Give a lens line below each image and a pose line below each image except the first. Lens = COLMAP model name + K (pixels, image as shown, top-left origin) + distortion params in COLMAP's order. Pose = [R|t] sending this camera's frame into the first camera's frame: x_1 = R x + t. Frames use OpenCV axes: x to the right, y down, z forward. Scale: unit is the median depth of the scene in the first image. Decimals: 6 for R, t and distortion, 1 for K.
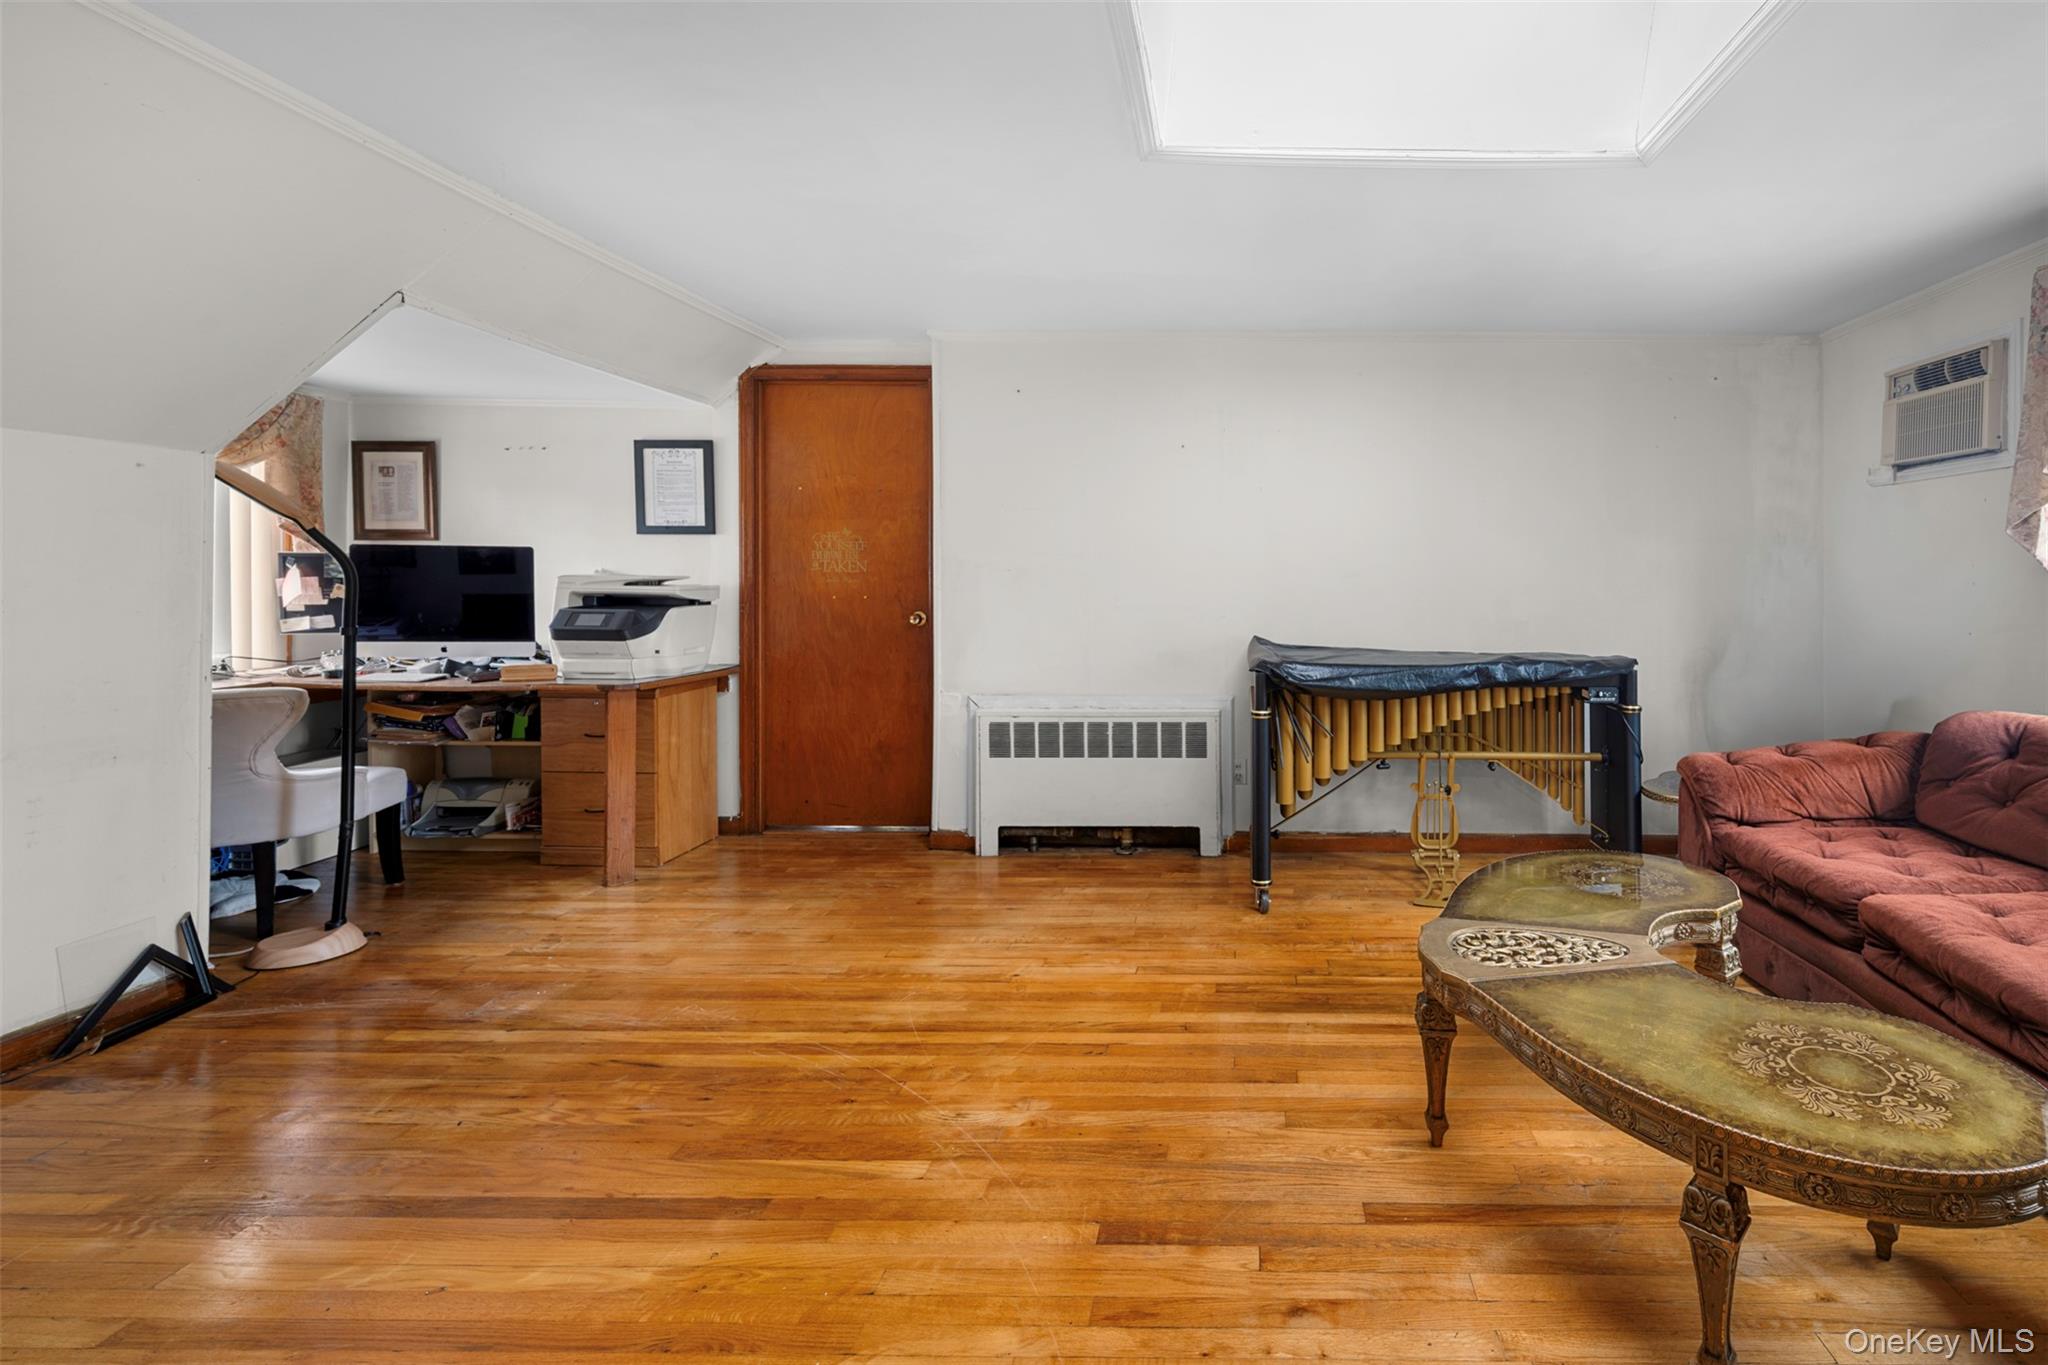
lens RADIAL K [[928.4, 0, 1024.5], [0, 928.4, 578.2], [0, 0, 1]] dist [0.000955, -0.000336]
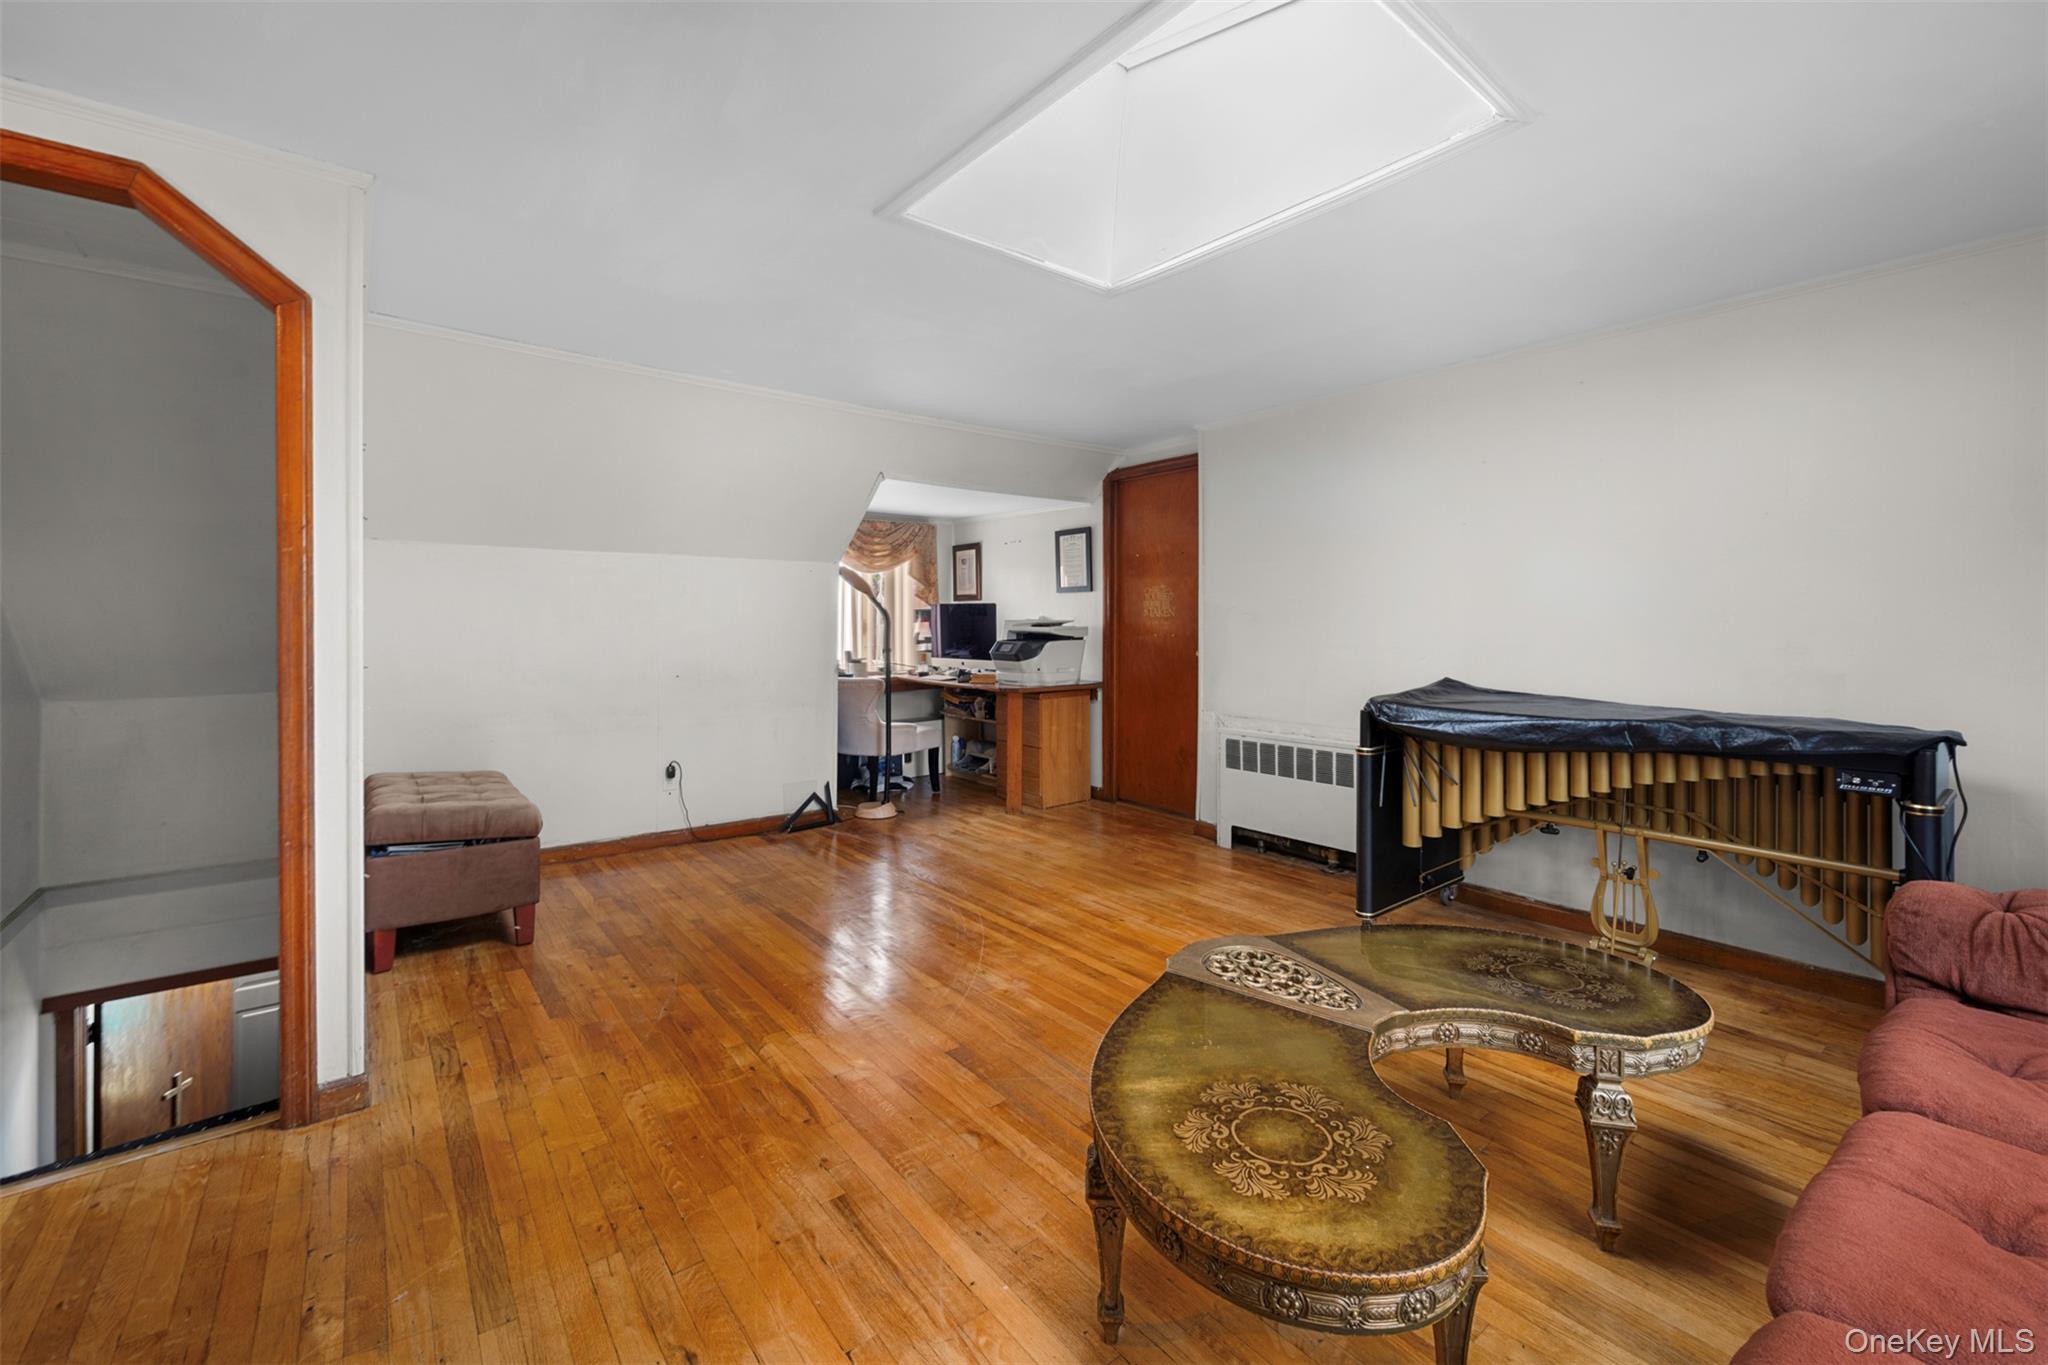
lens RADIAL K [[834.7, 0, 1049.5], [0, 834.7, 605.9], [0, 0, 1]] dist [-0.001501, -0.000182]
pose [[0.639773, -0.019812, -0.768309, 0.615344], [0.011692, 0.999803, -0.016046, -0.003861], [0.768475, 0.001283, 0.639878, 0.111159]]
